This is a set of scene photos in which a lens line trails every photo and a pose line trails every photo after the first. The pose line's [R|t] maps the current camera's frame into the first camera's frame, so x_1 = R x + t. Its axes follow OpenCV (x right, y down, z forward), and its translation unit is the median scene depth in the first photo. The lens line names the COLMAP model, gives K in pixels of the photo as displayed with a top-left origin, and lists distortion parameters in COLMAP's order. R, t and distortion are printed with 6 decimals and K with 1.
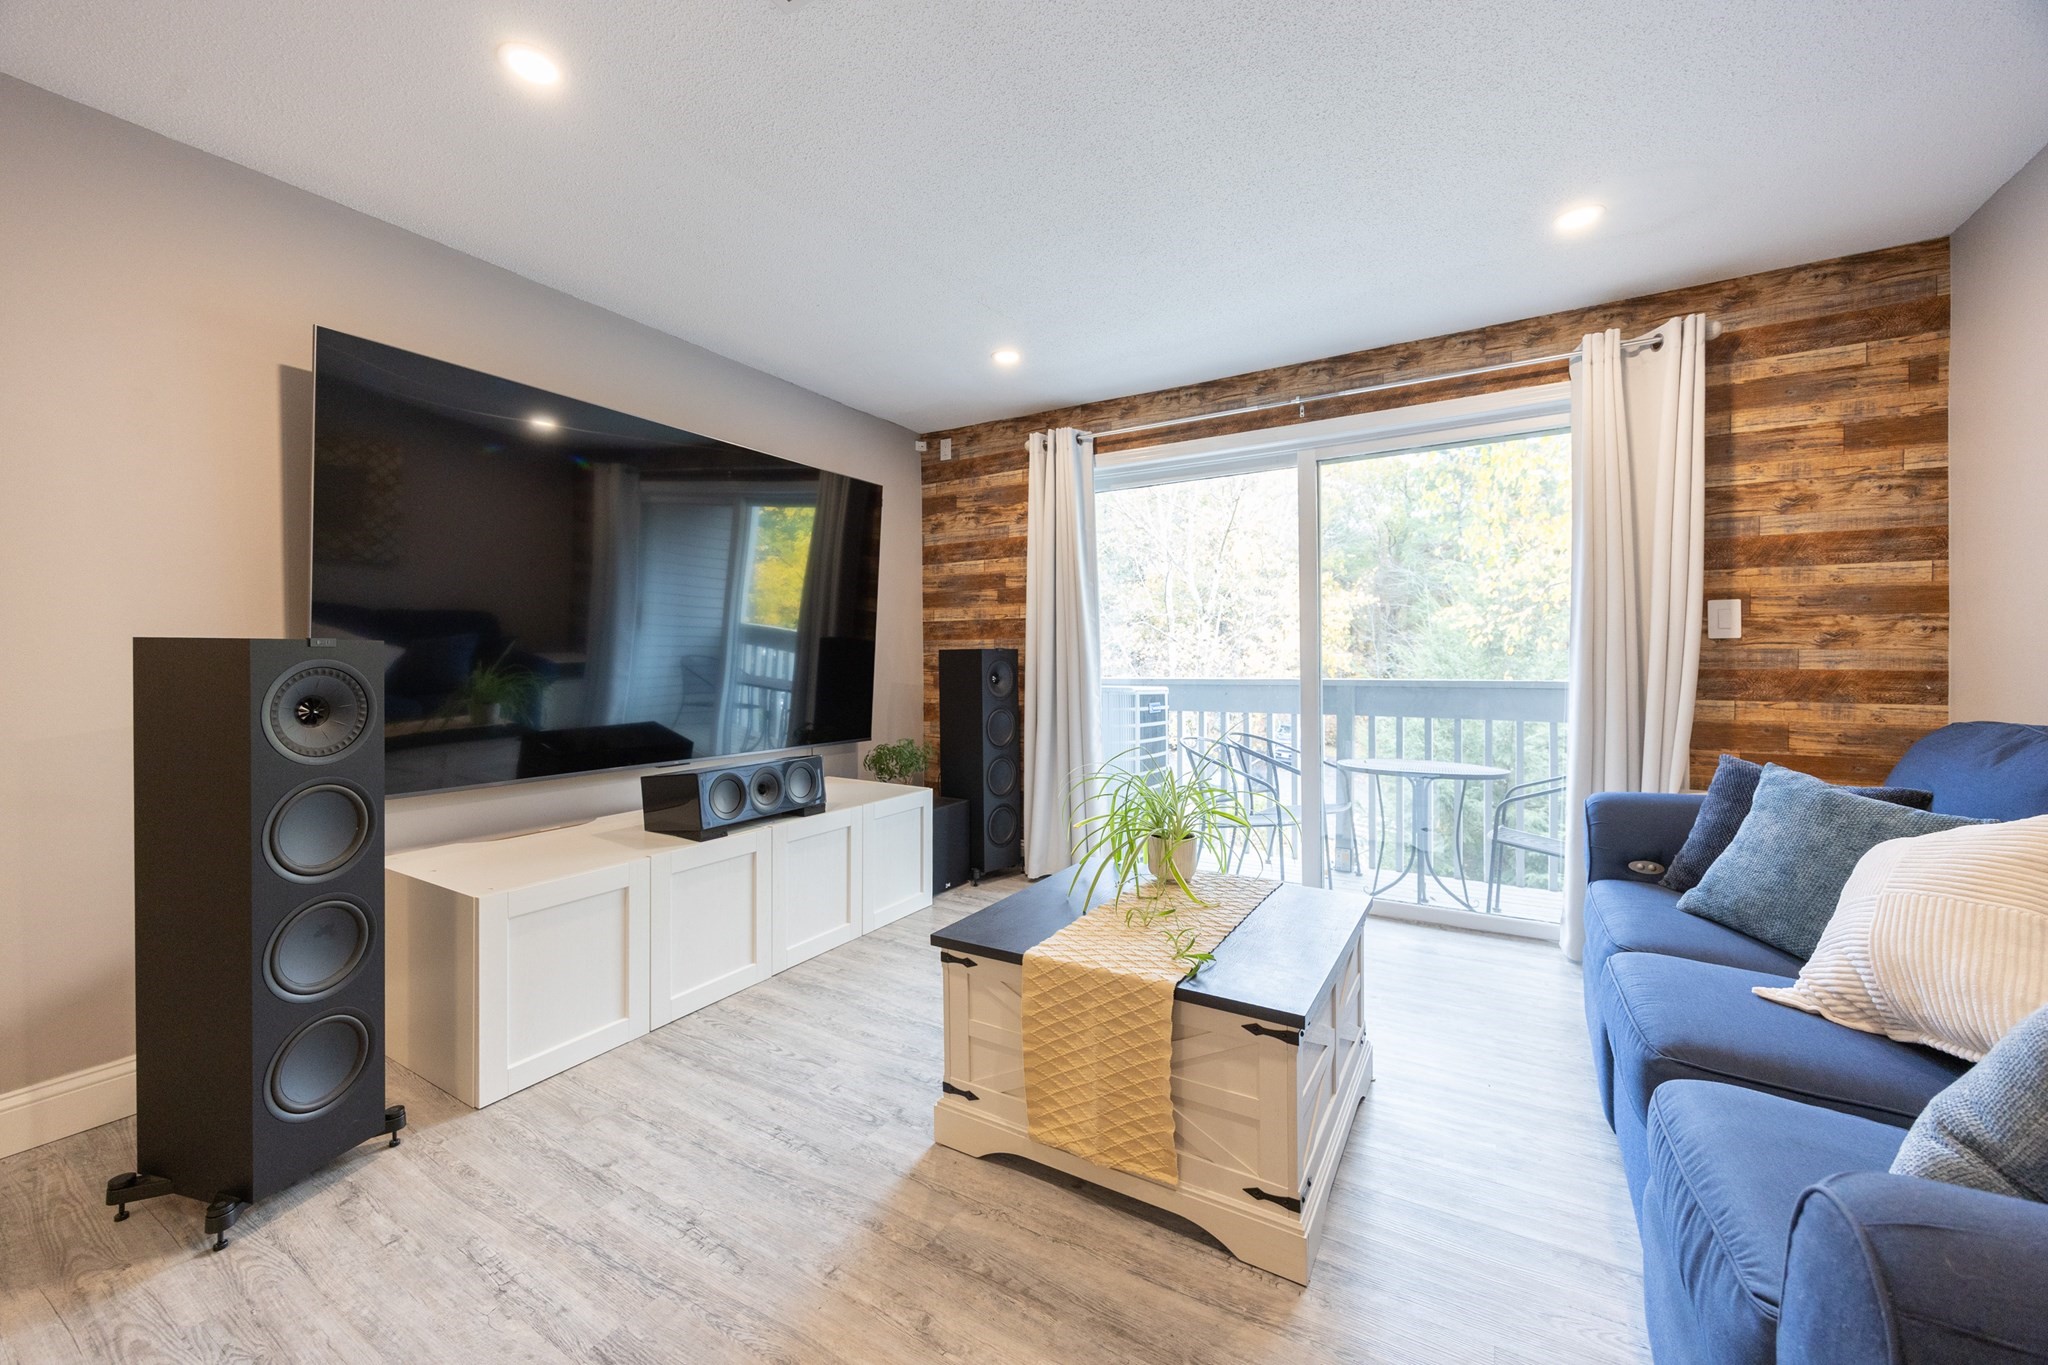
lens RADIAL K [[799.5, 0, 1017.8], [0, 799.5, 664.0], [0, 0, 1]] dist [0.000431, -0.000143]
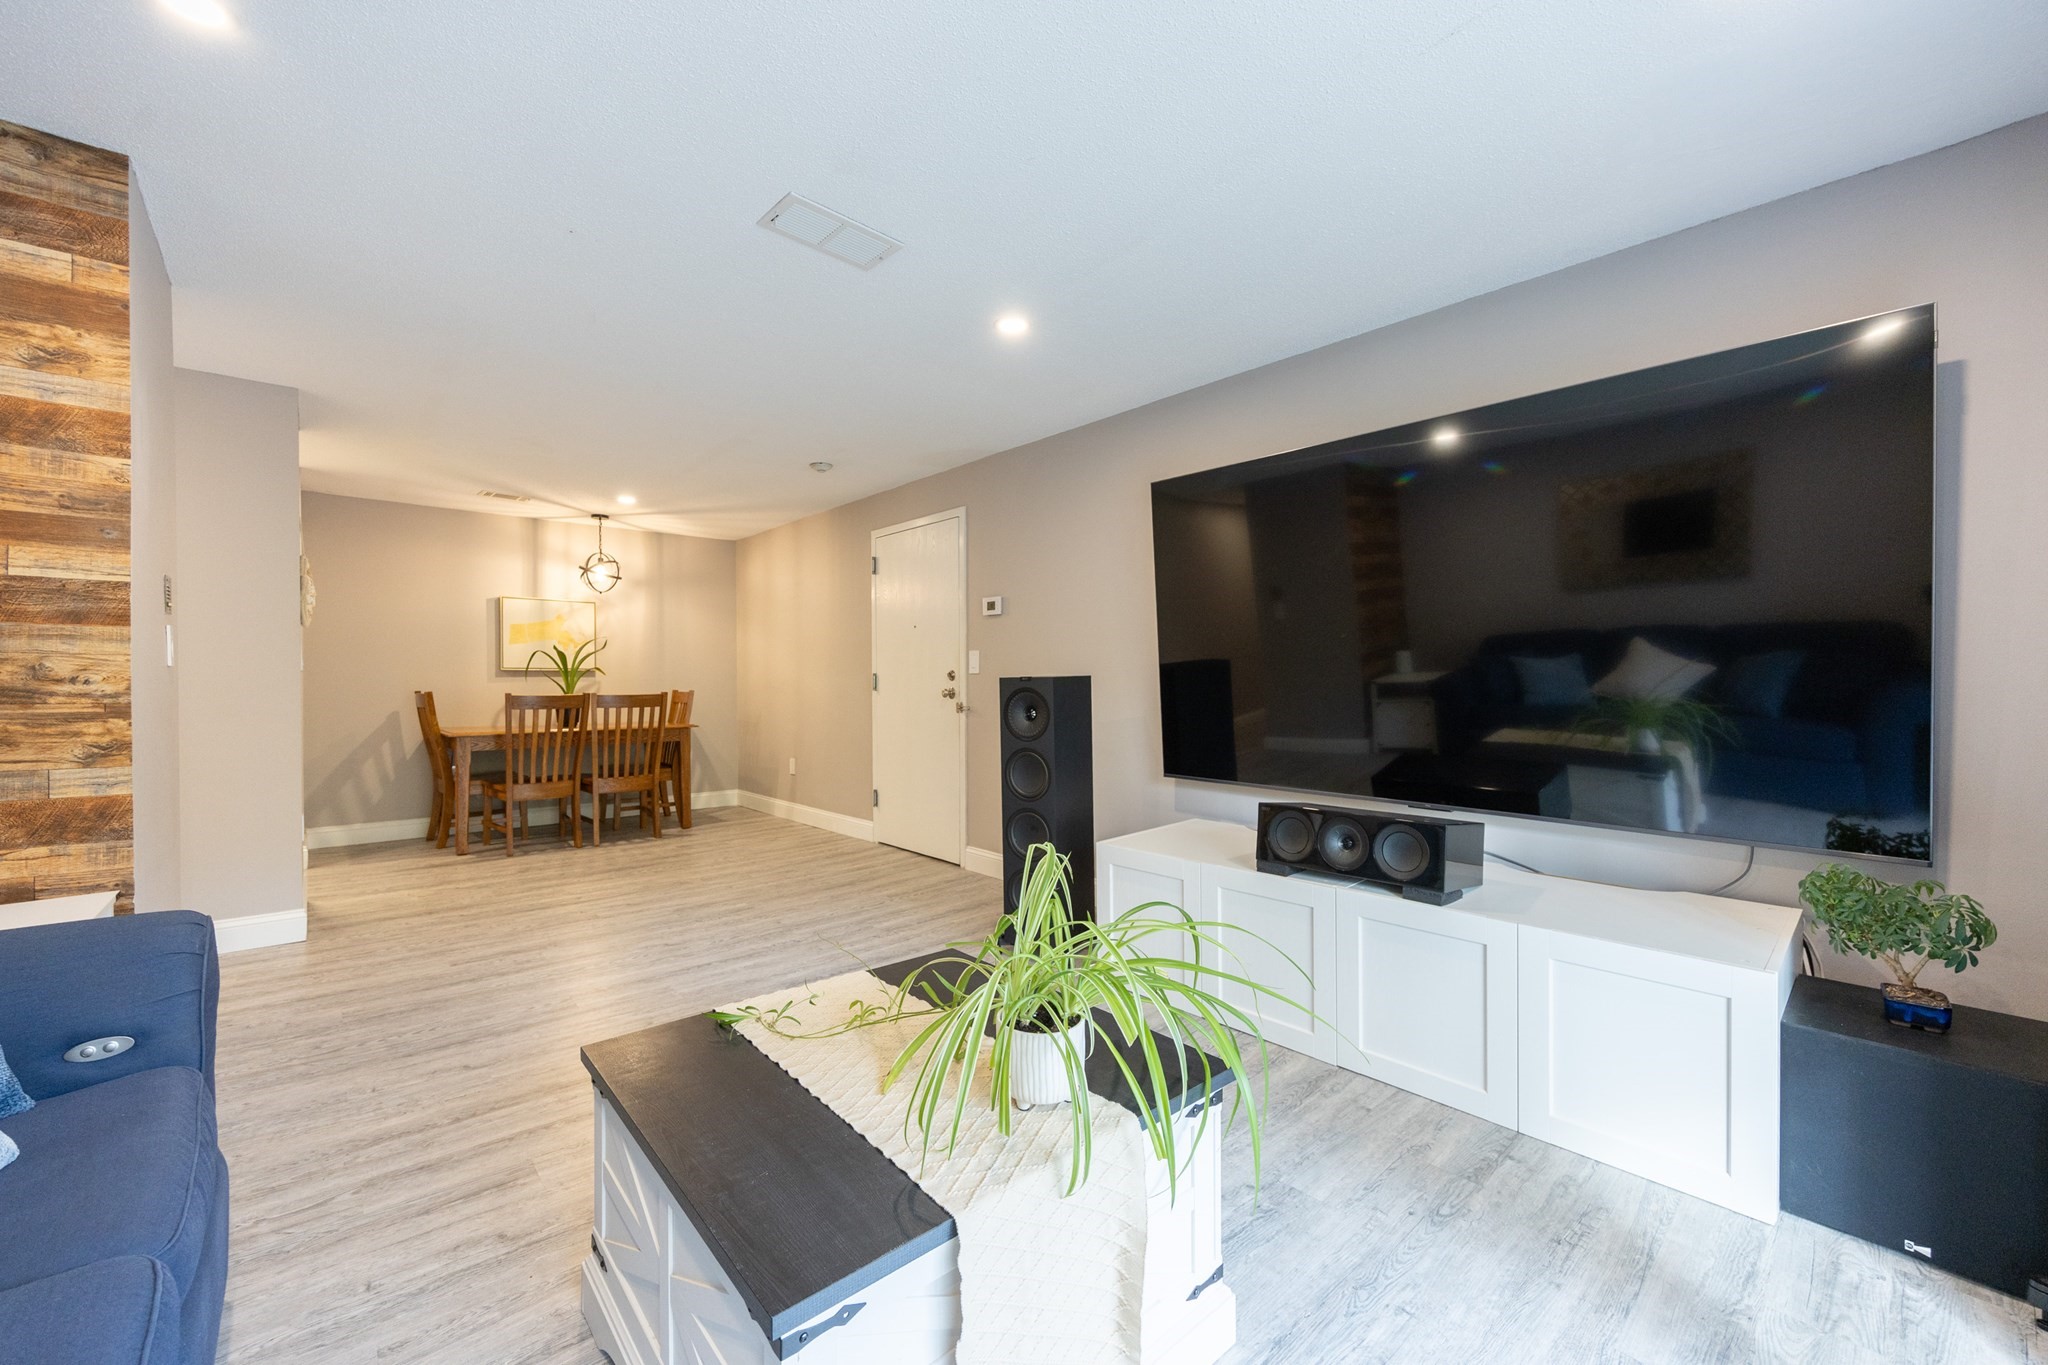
lens RADIAL K [[813.0, 0, 1022.4], [0, 813.0, 678.5], [0, 0, 1]] dist [0.000671, -0.000076]
pose [[-0.307591, 0.007103, -0.951492, 0.606125], [0.005457, 0.999969, 0.005701, -0.022381], [0.951503, -0.003439, -0.307620, 0.952817]]
